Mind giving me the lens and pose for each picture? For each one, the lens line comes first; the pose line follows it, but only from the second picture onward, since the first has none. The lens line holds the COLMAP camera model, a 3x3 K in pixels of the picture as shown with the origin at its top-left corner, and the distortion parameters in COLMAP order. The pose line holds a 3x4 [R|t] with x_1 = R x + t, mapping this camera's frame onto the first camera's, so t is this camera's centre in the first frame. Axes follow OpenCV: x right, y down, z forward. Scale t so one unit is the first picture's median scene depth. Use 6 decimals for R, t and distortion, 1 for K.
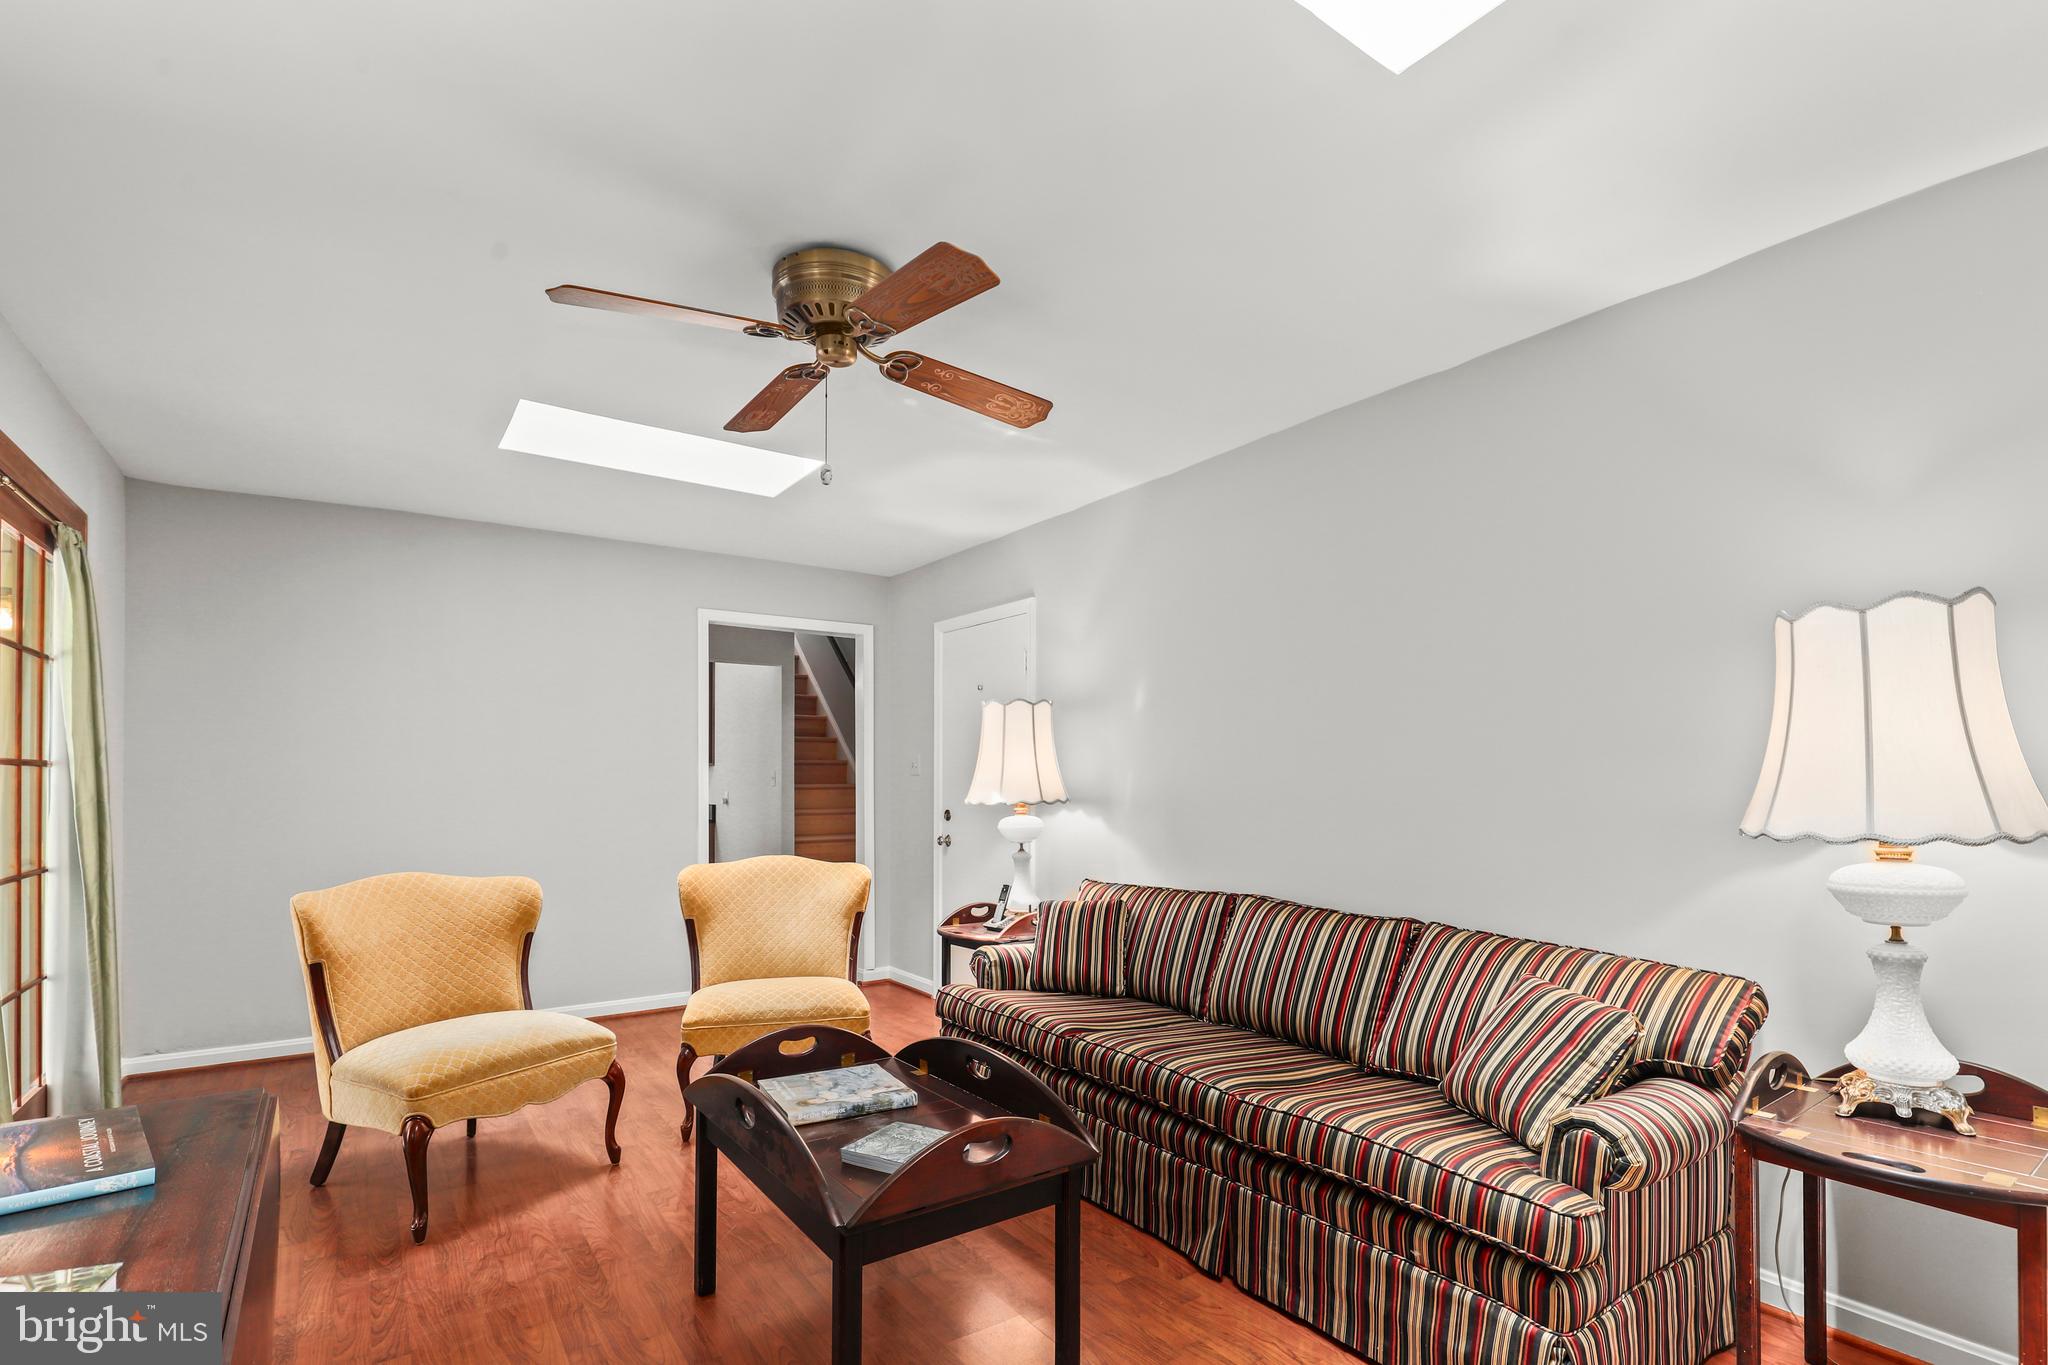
lens RADIAL K [[956.5, 0, 1026.1], [0, 956.5, 782.0], [0, 0, 1]] dist [0.000412, -0.000320]
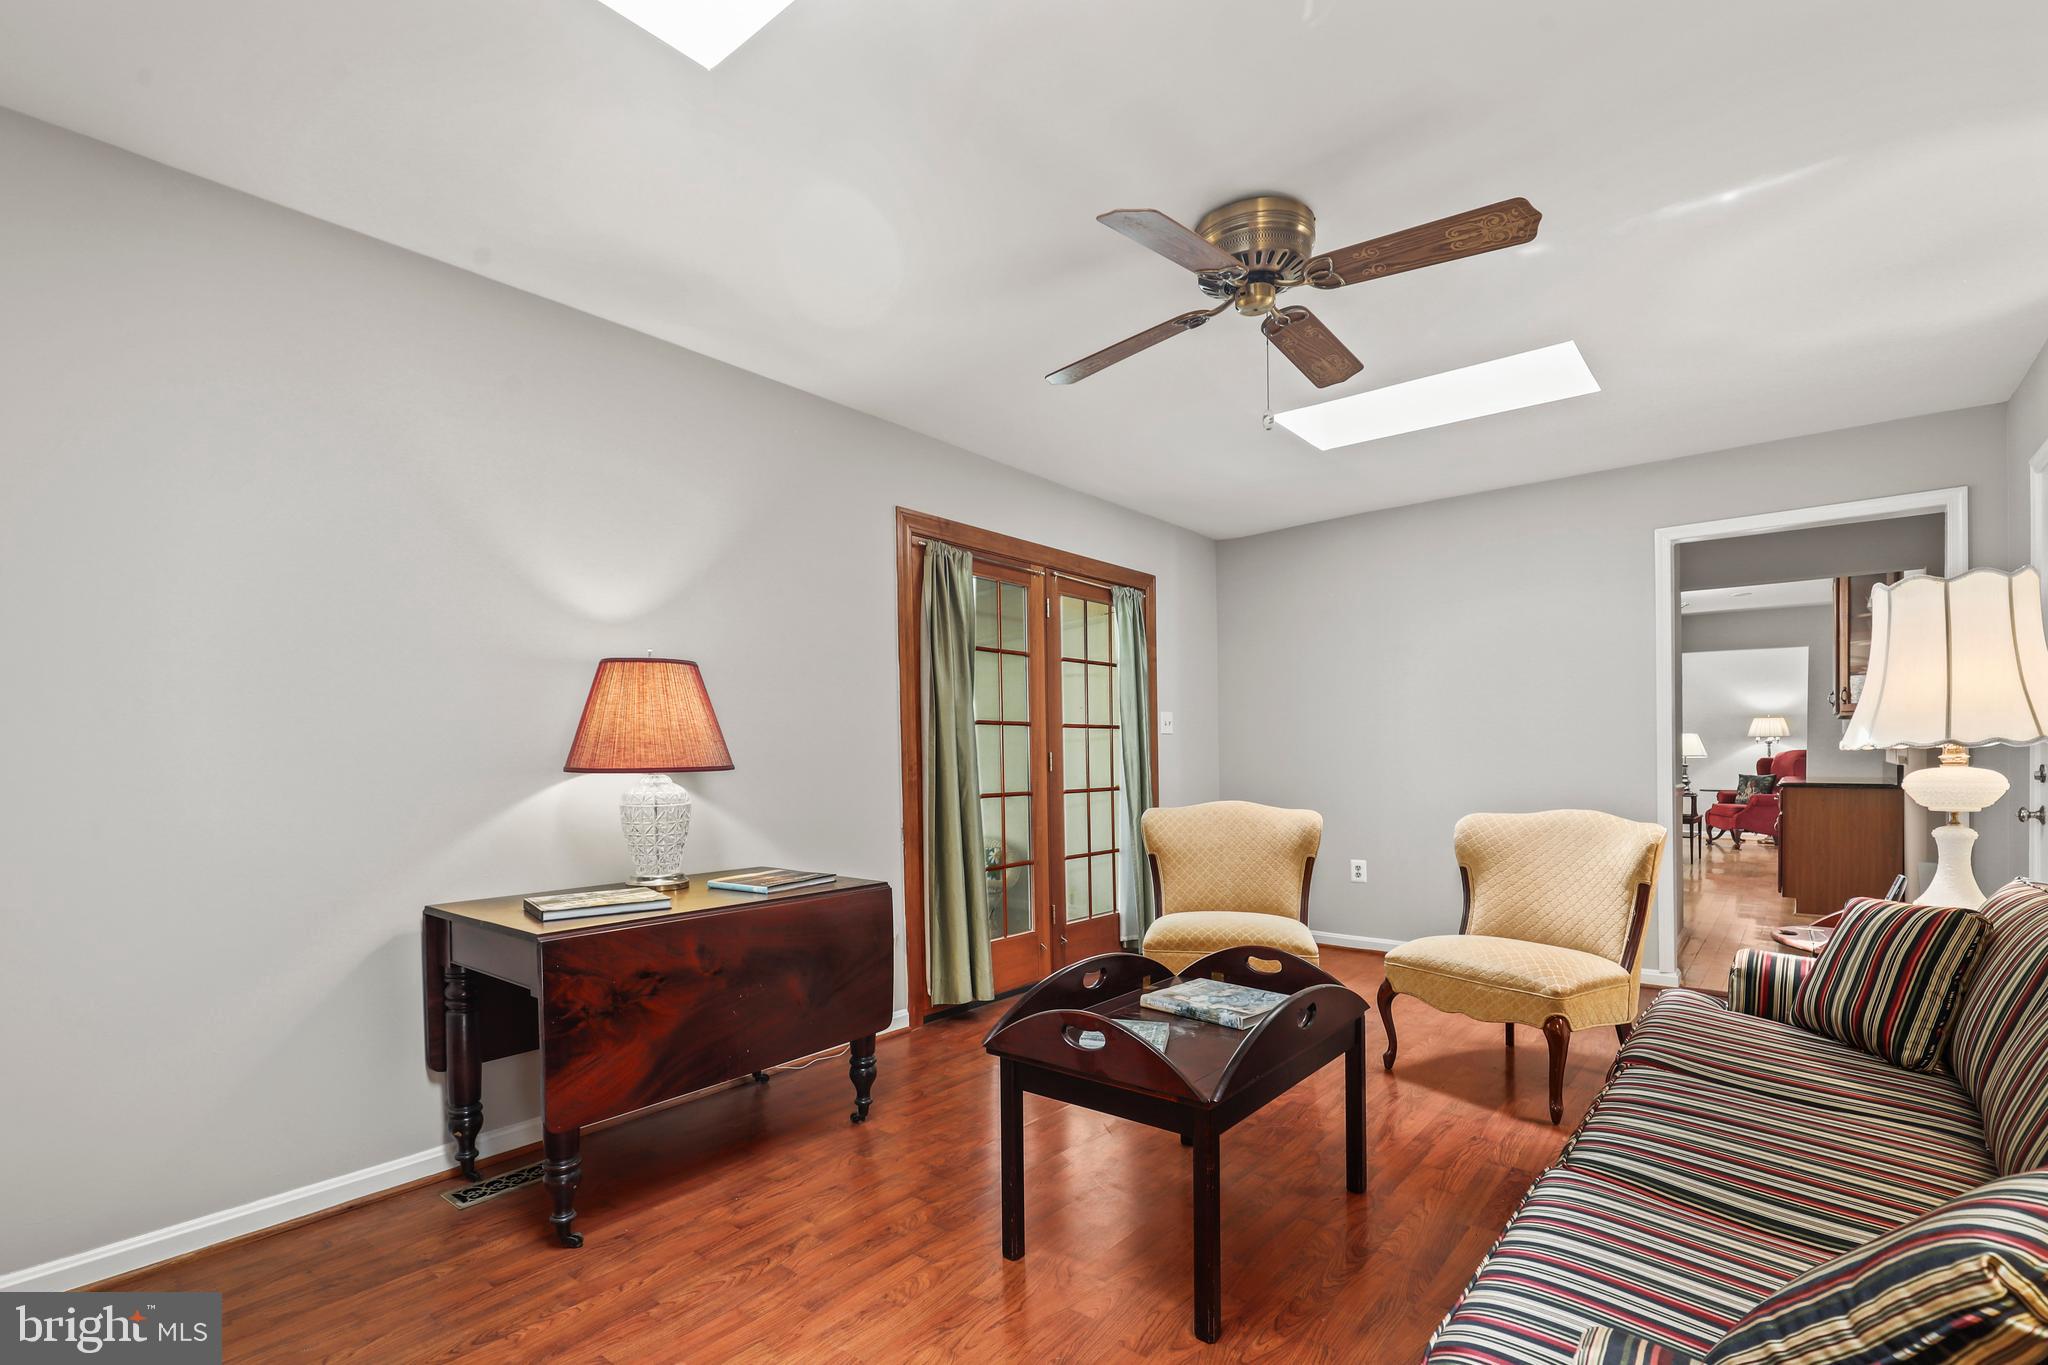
lens RADIAL K [[956.5, 0, 1026.1], [0, 956.5, 782.0], [0, 0, 1]] dist [0.000412, -0.000320]
pose [[0.270645, 0.021092, -0.962448, 0.528774], [0.006756, 0.999694, 0.023808, 0.033221], [0.962656, -0.012946, 0.270419, 0.338379]]
